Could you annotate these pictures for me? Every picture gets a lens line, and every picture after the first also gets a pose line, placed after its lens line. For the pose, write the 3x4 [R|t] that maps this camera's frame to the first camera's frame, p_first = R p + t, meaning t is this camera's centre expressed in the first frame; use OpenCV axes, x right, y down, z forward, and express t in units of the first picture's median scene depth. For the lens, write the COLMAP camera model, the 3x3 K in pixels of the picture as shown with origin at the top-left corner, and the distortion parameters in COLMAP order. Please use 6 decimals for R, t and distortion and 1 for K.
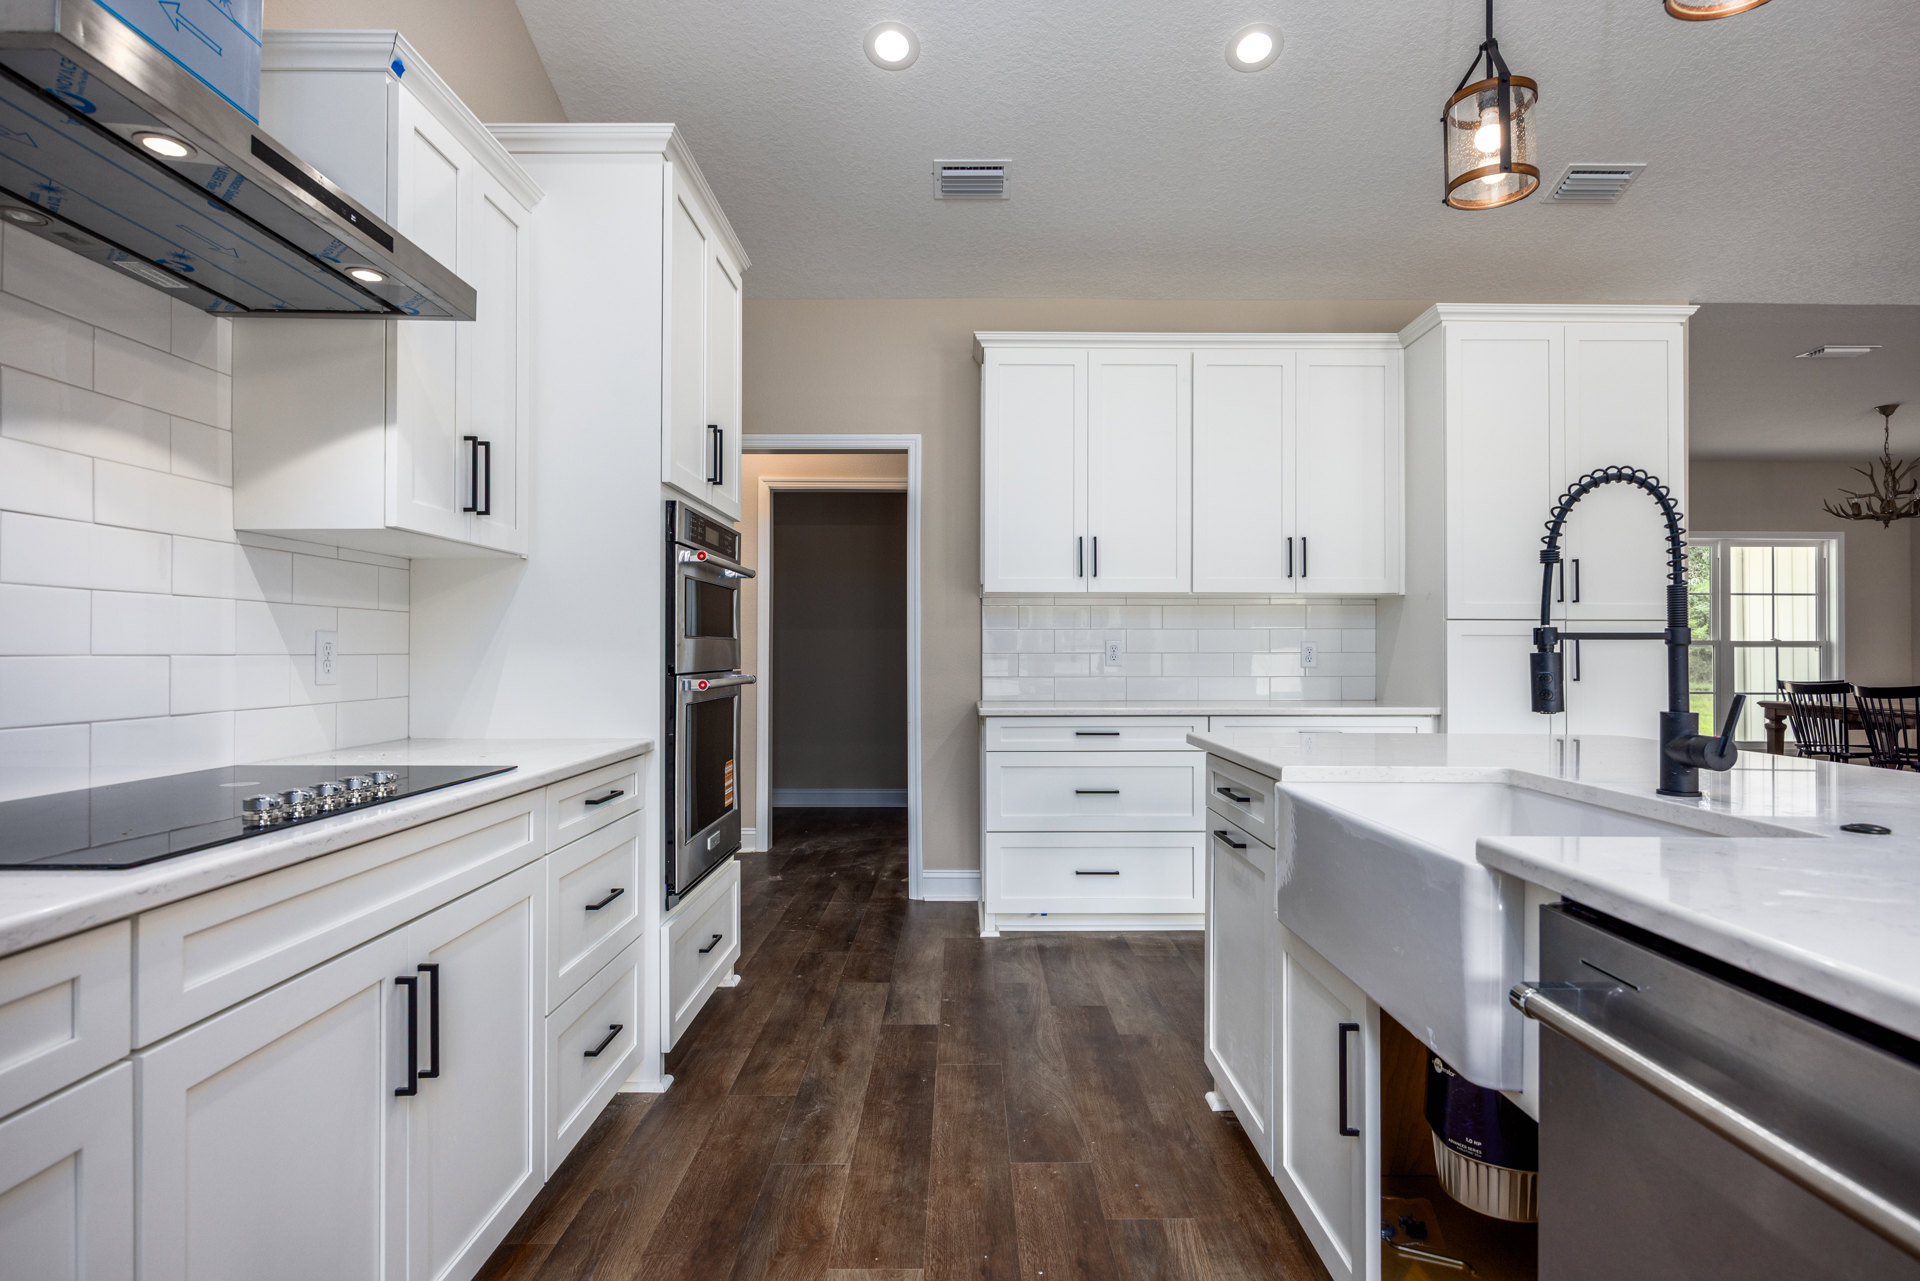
lens RADIAL K [[1025.1, 0, 963.6], [0, 1025.1, 646.2], [0, 0, 1]] dist [0.004659, 0.000318]
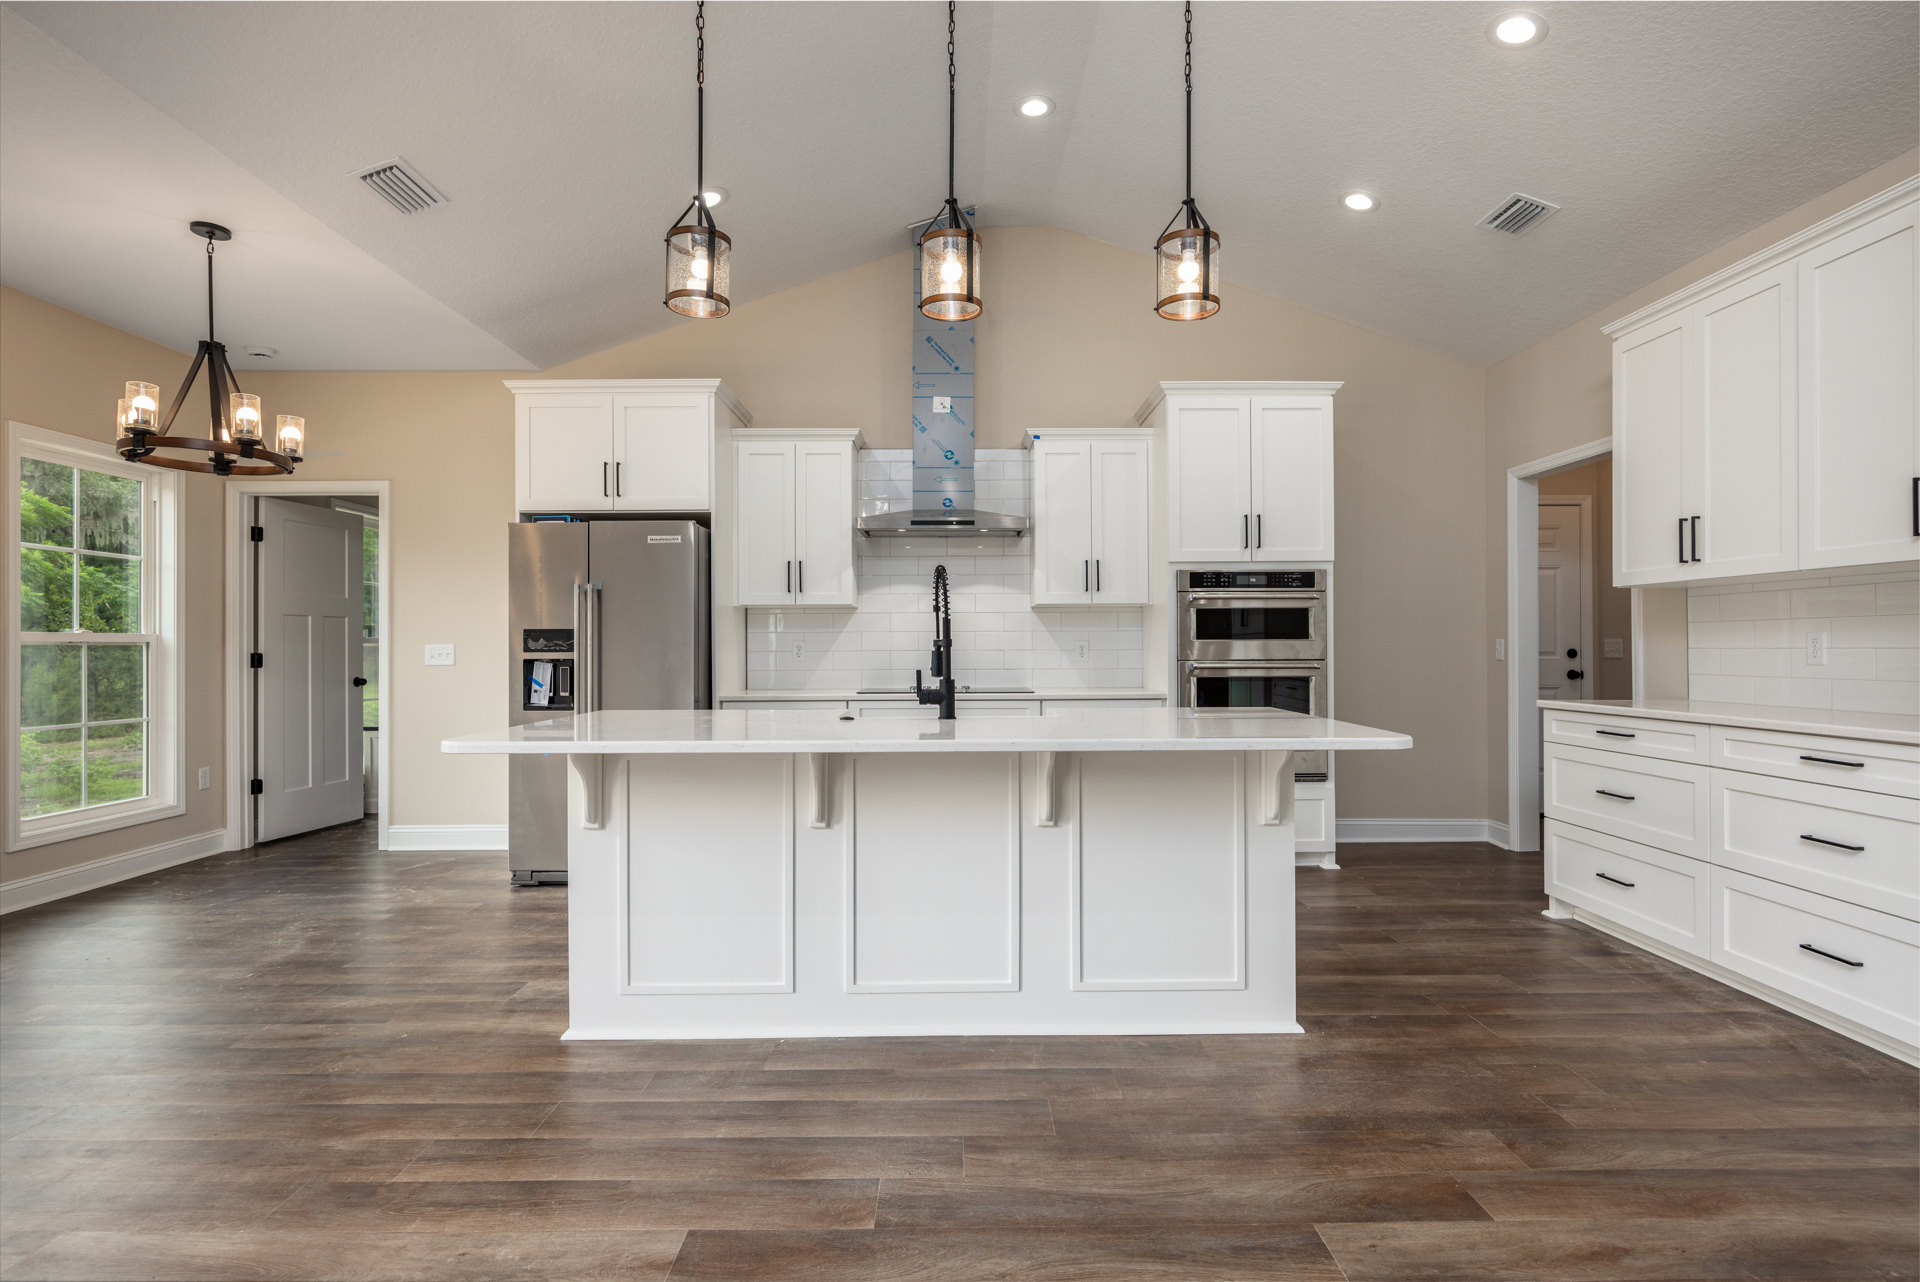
lens RADIAL K [[955.0, 0, 960.2], [0, 955.0, 643.1], [0, 0, 1]] dist [-0.005628, 0.000458]
pose [[0.011220, -0.005044, -0.999924, 1.969719], [0.010742, 0.999930, -0.004924, -0.000186], [0.999879, -0.010686, 0.011274, 0.746044]]
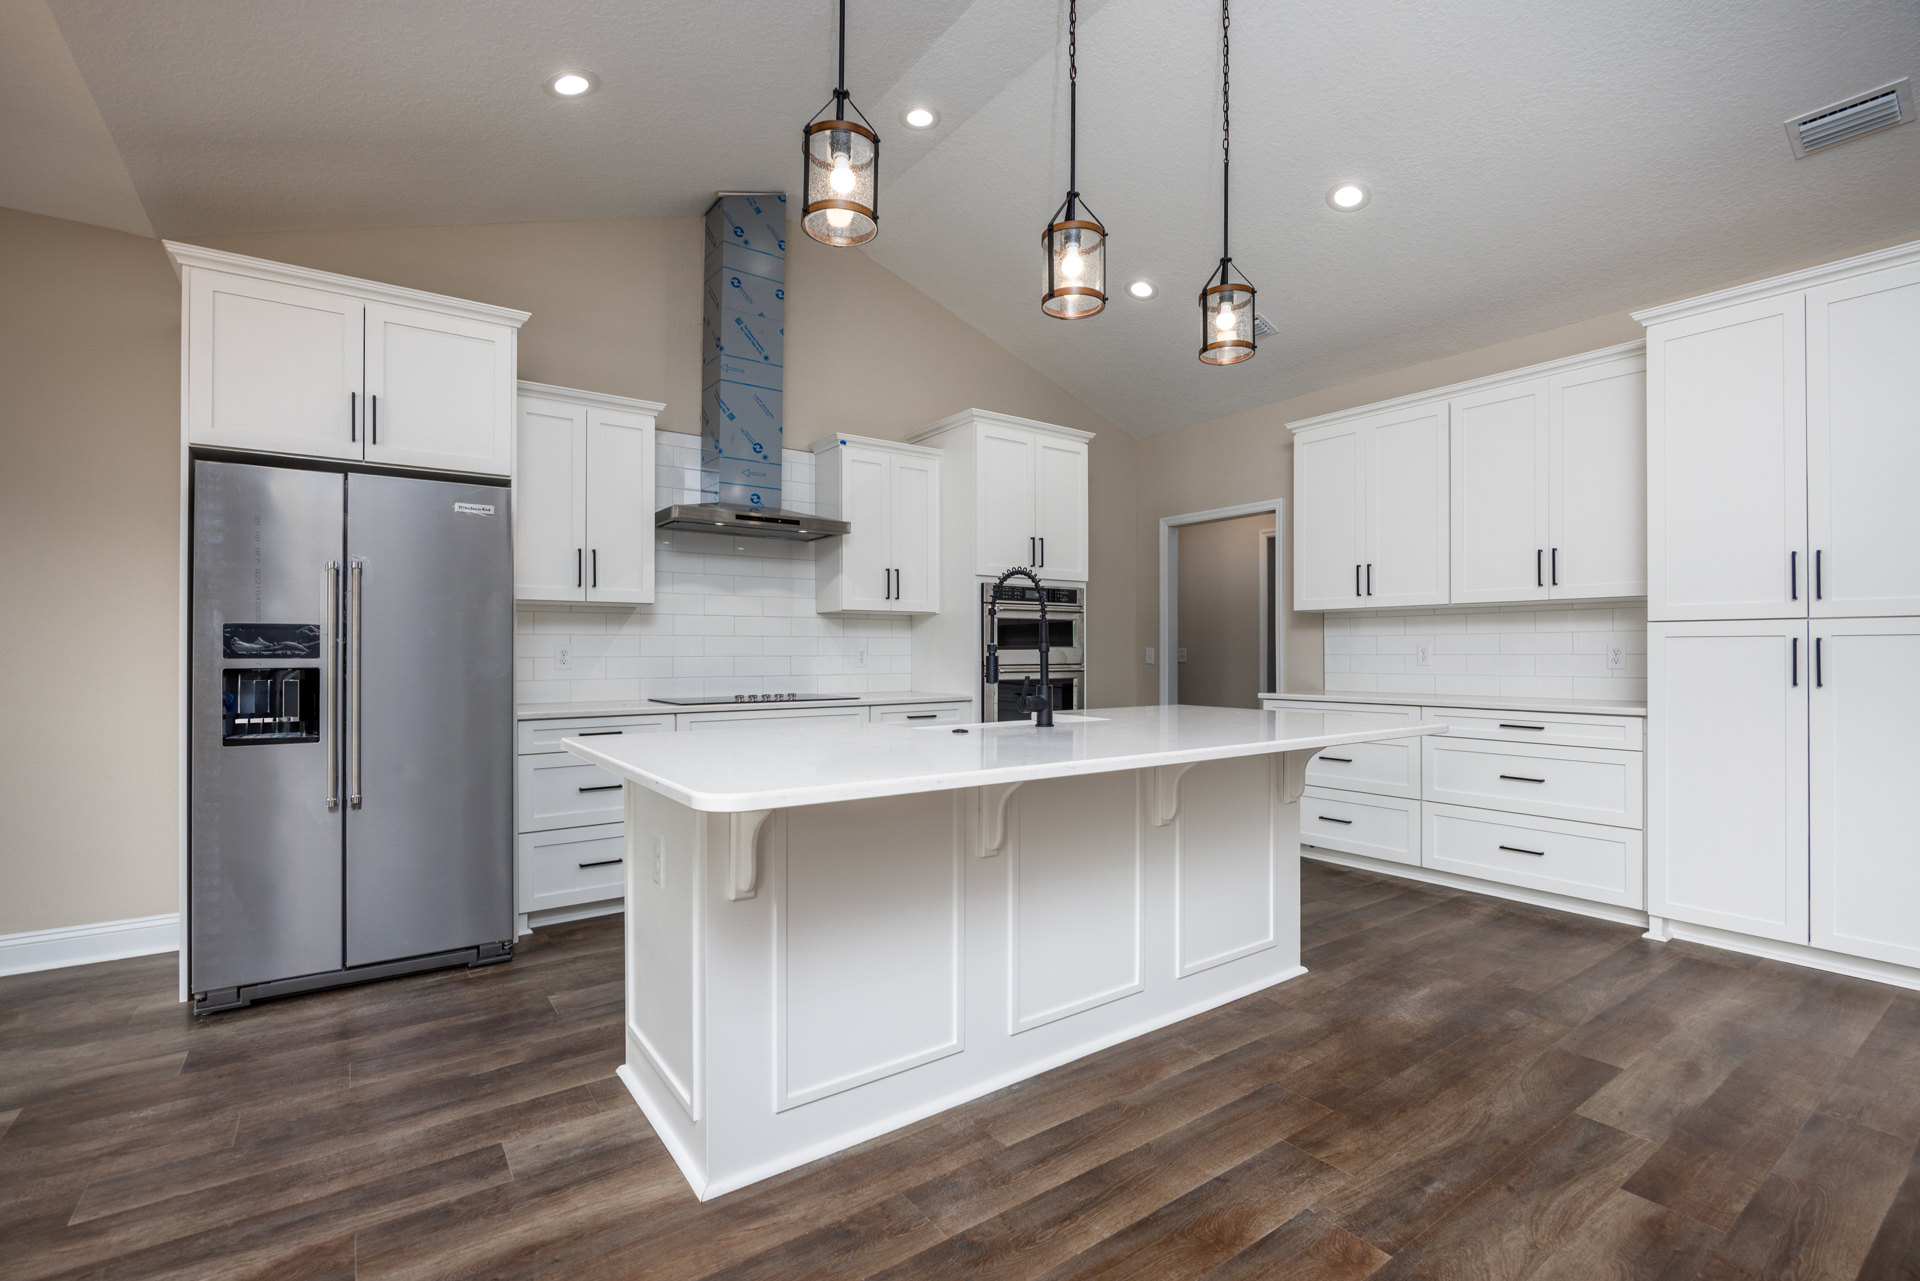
lens RADIAL K [[860.9, 0, 971.7], [0, 860.9, 642.8], [0, 0, 1]] dist [-0.007812, -0.000876]
pose [[0.587713, -0.009887, -0.809009, 1.485263], [0.006630, 0.999951, -0.007404, -0.006556], [0.809042, -0.001013, 0.587749, -0.079056]]
